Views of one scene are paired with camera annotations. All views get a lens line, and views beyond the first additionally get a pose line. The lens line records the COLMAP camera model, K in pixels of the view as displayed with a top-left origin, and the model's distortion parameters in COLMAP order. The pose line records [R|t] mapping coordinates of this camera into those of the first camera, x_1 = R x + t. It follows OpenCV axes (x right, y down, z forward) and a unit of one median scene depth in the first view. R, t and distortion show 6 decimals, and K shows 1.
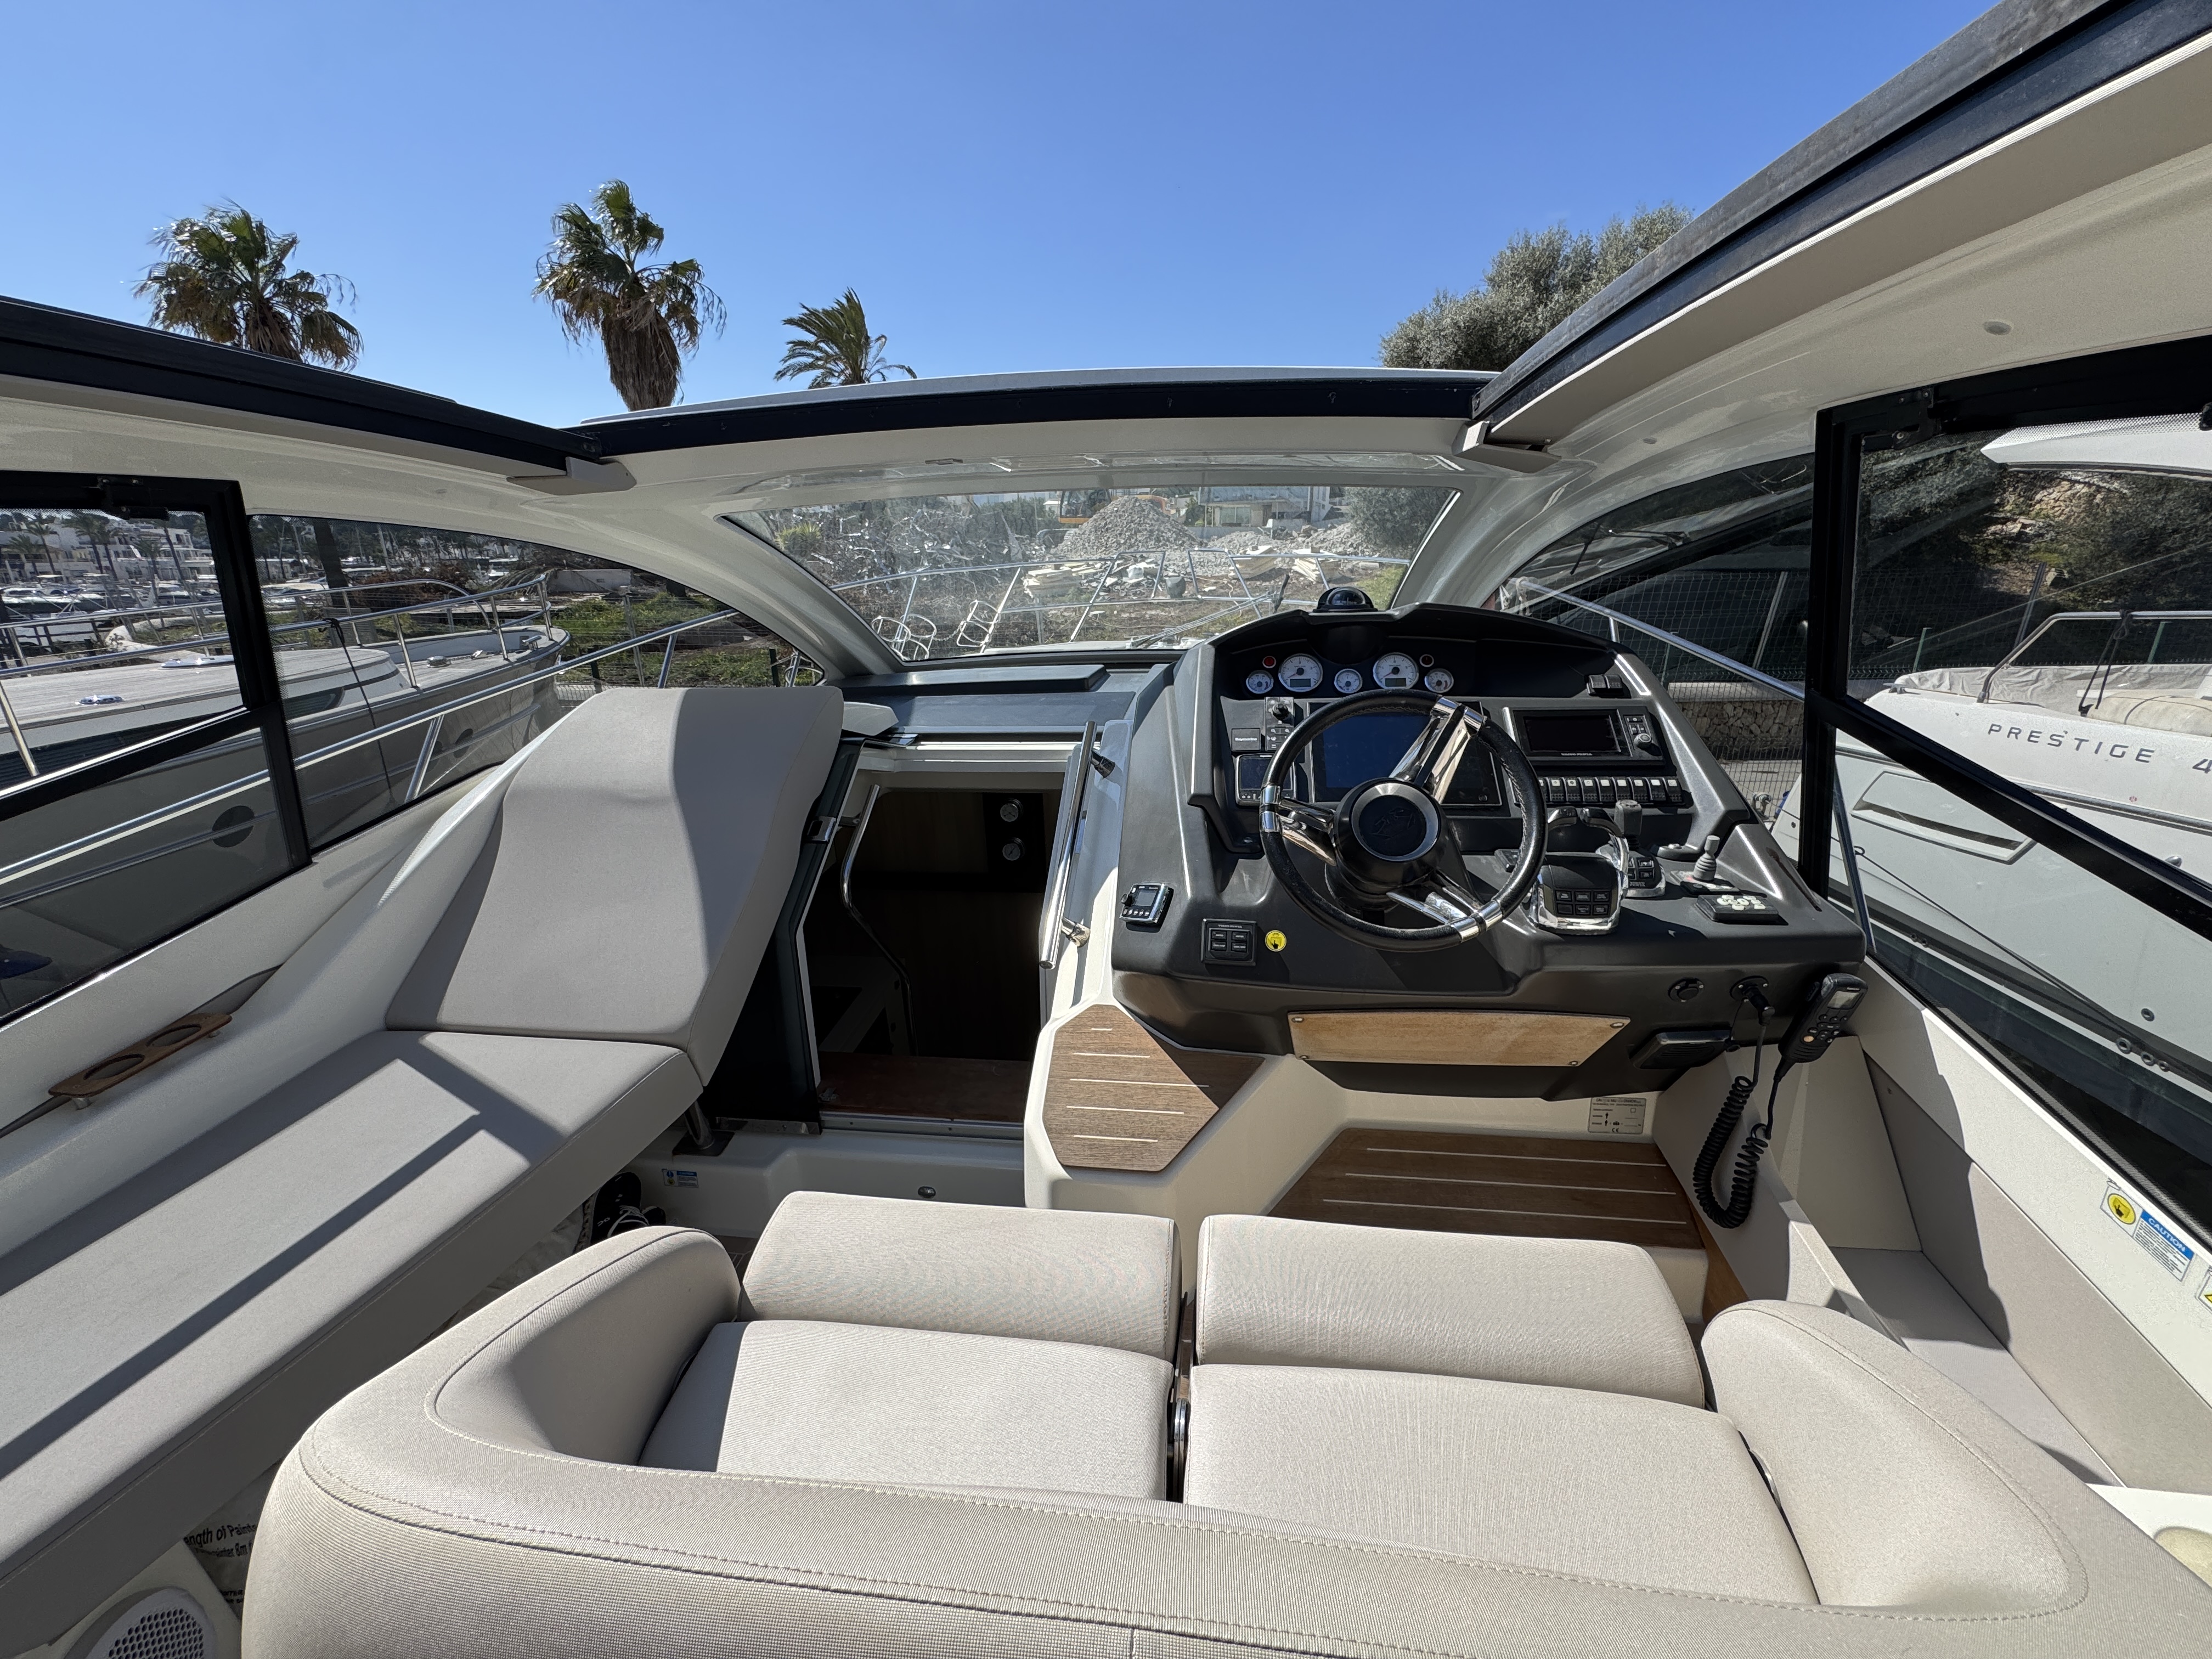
lens RADIAL K [[877.7, 0, 1103.5], [0, 877.7, 835.5], [0, 0, 1]] dist [-0.005012, 0.000430]
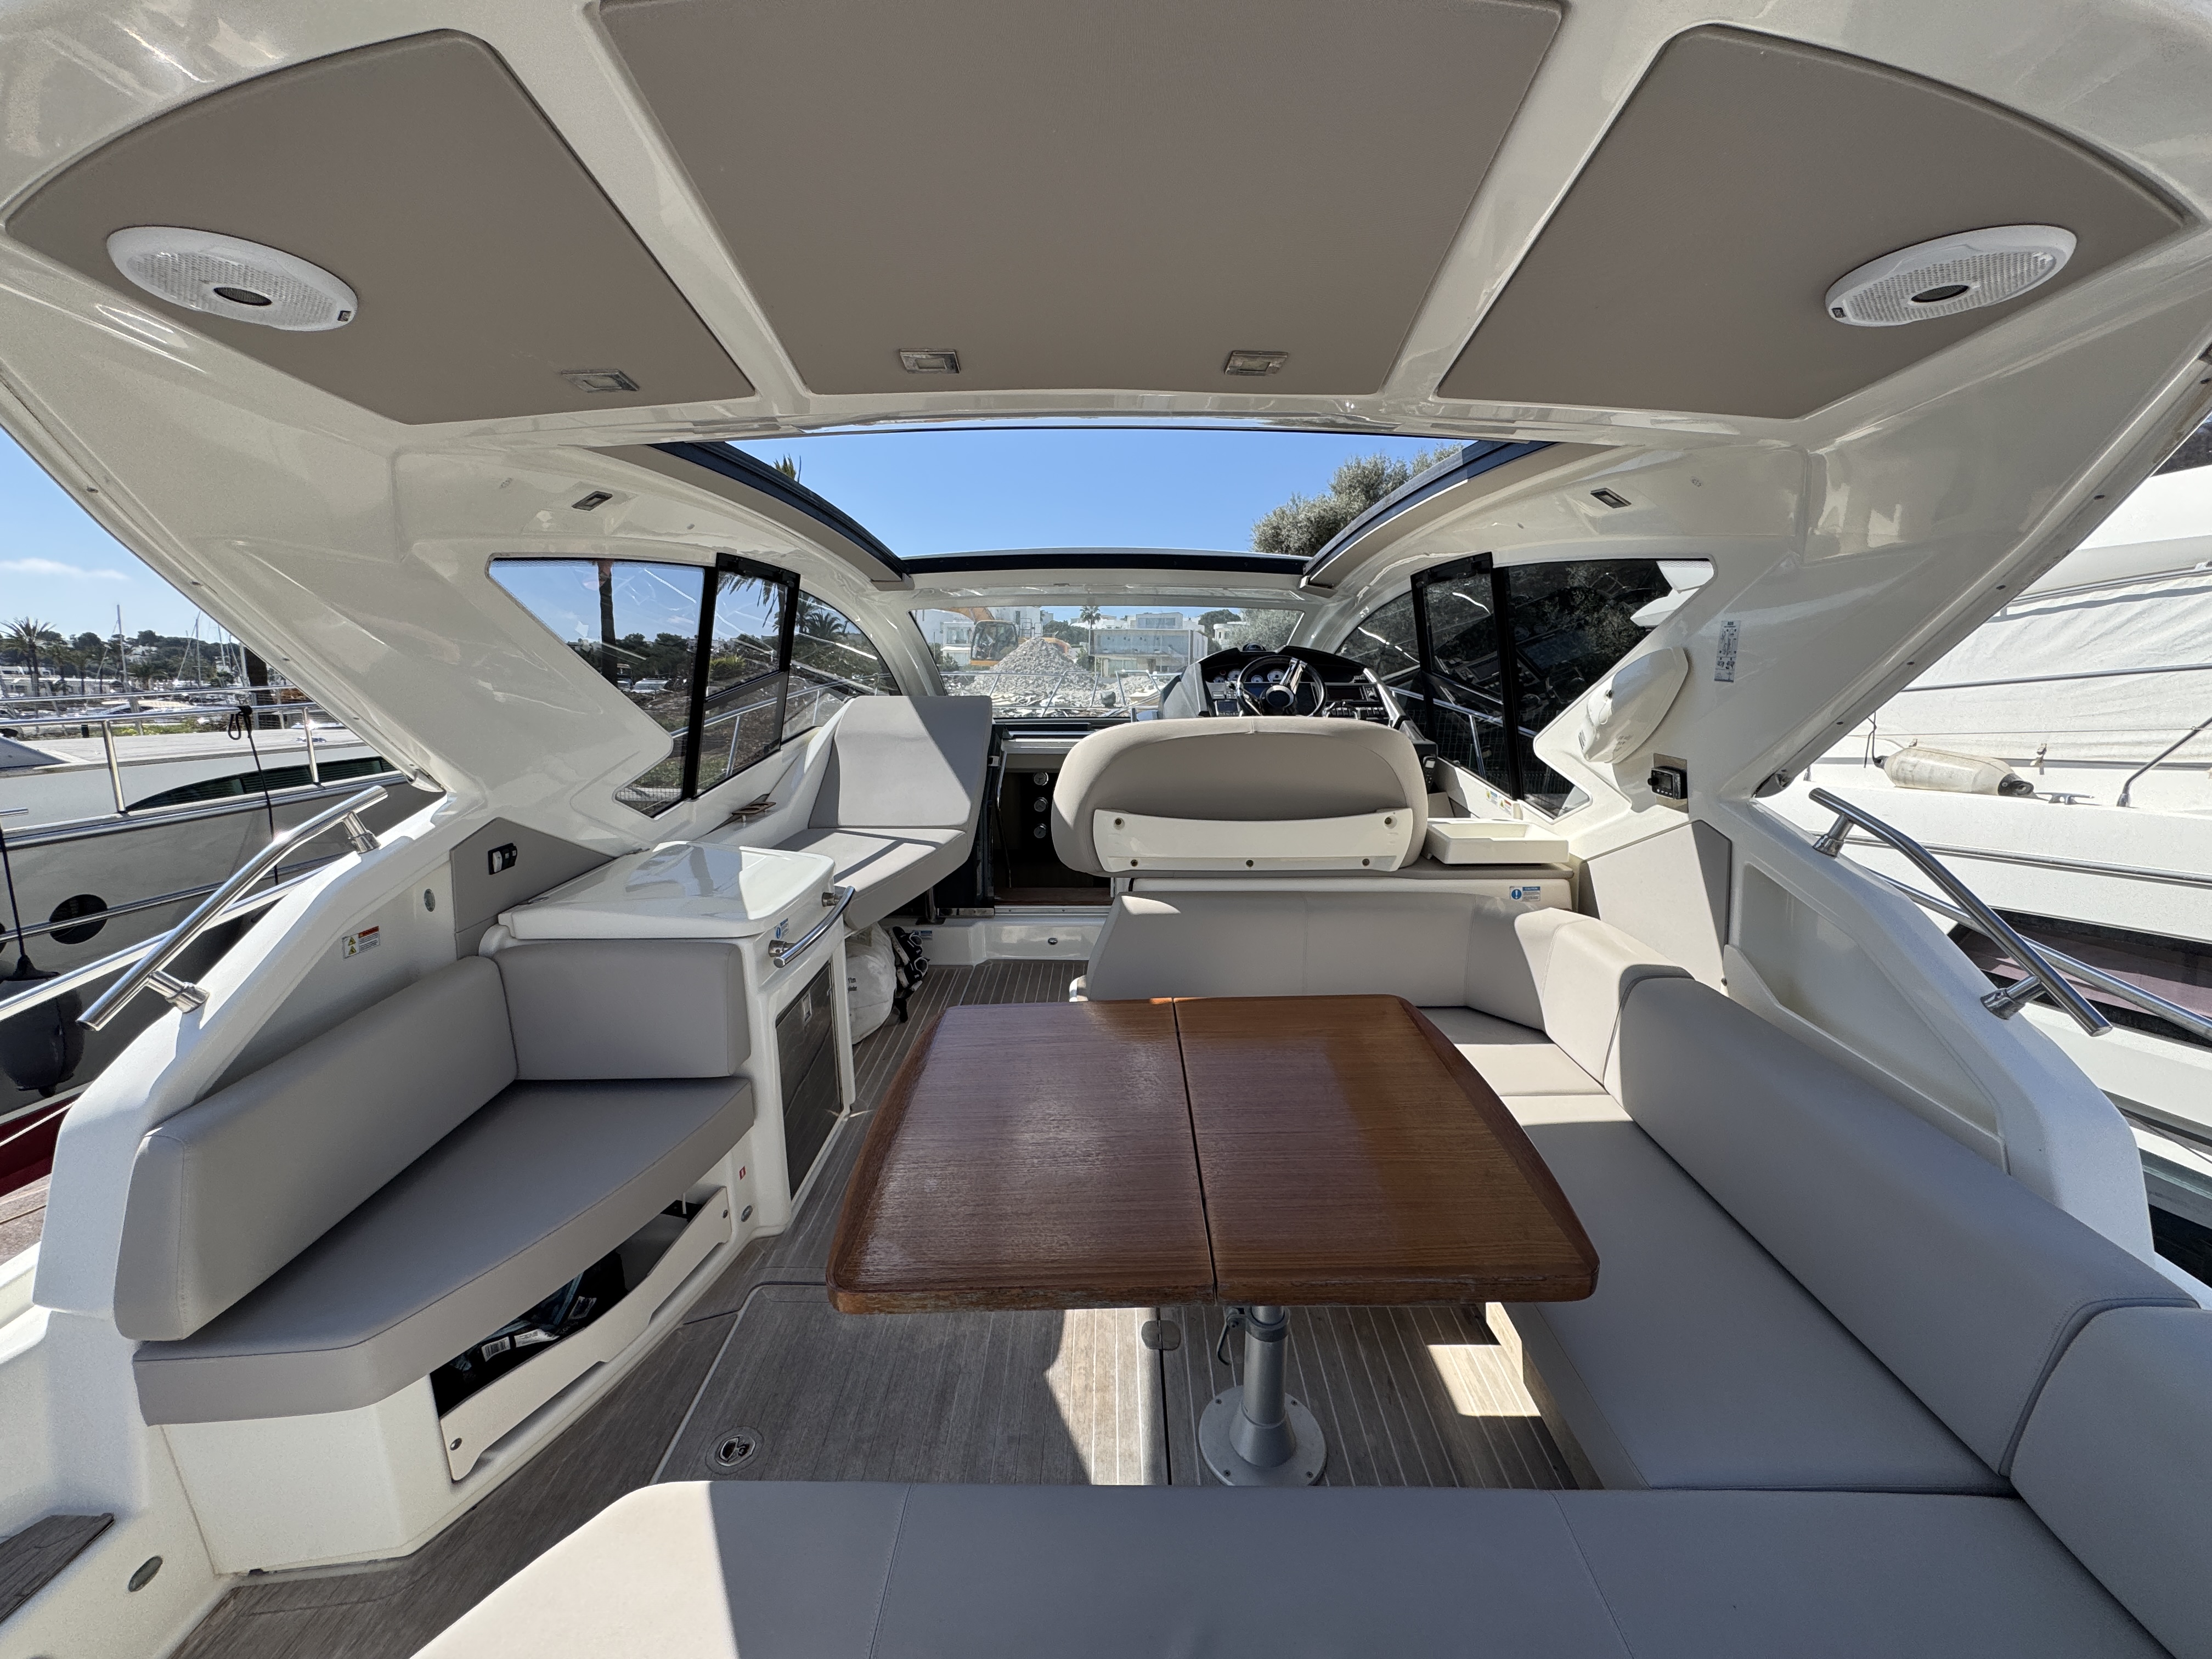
lens RADIAL K [[877.7, 0, 1103.5], [0, 877.7, 835.5], [0, 0, 1]] dist [-0.005012, 0.000430]
pose [[0.992014, 0.010110, 0.125723, -0.436701], [0.010230, 0.987050, -0.160088, 0.634519], [-0.125713, 0.160096, 0.979064, -1.222604]]
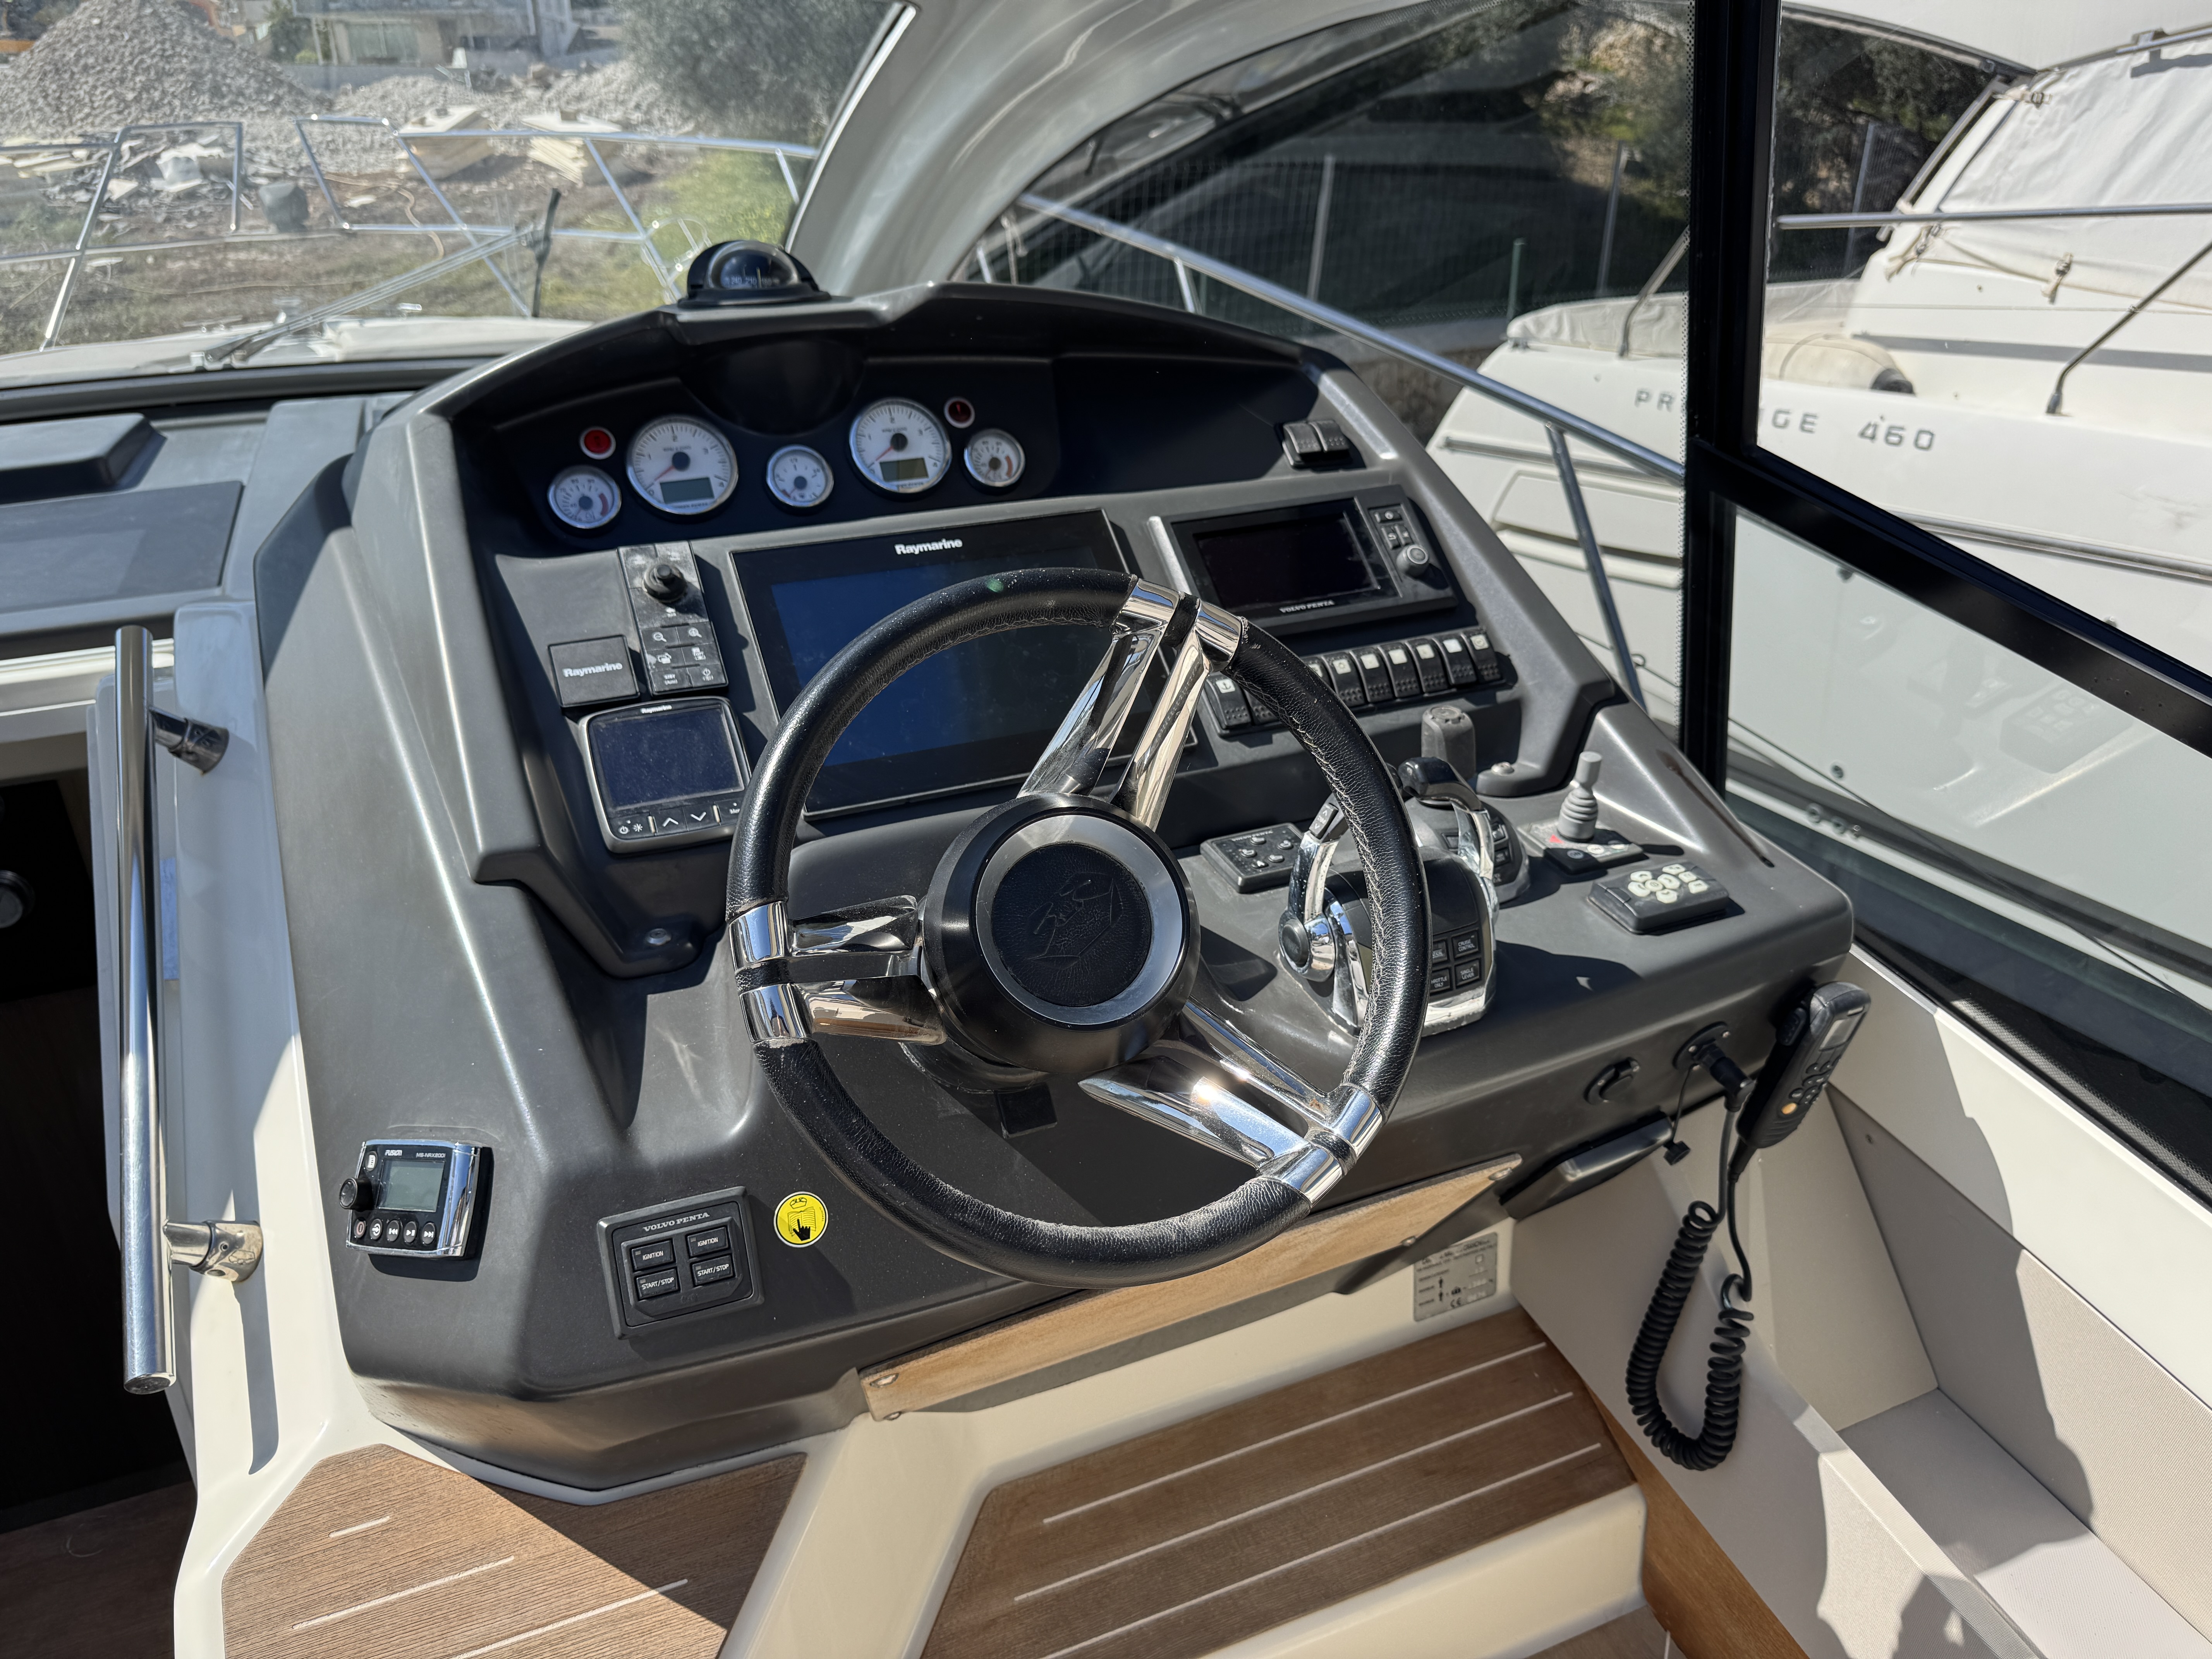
lens RADIAL K [[1583.2, 0, 1111.4], [0, 1583.2, 847.7], [0, 0, 1]] dist [0.041148, -0.061094]
pose [[0.863530, -0.206552, 0.460056, 0.019721], [0.151840, 0.976431, 0.153385, -0.101743], [-0.480895, -0.062598, 0.874541, 0.259103]]
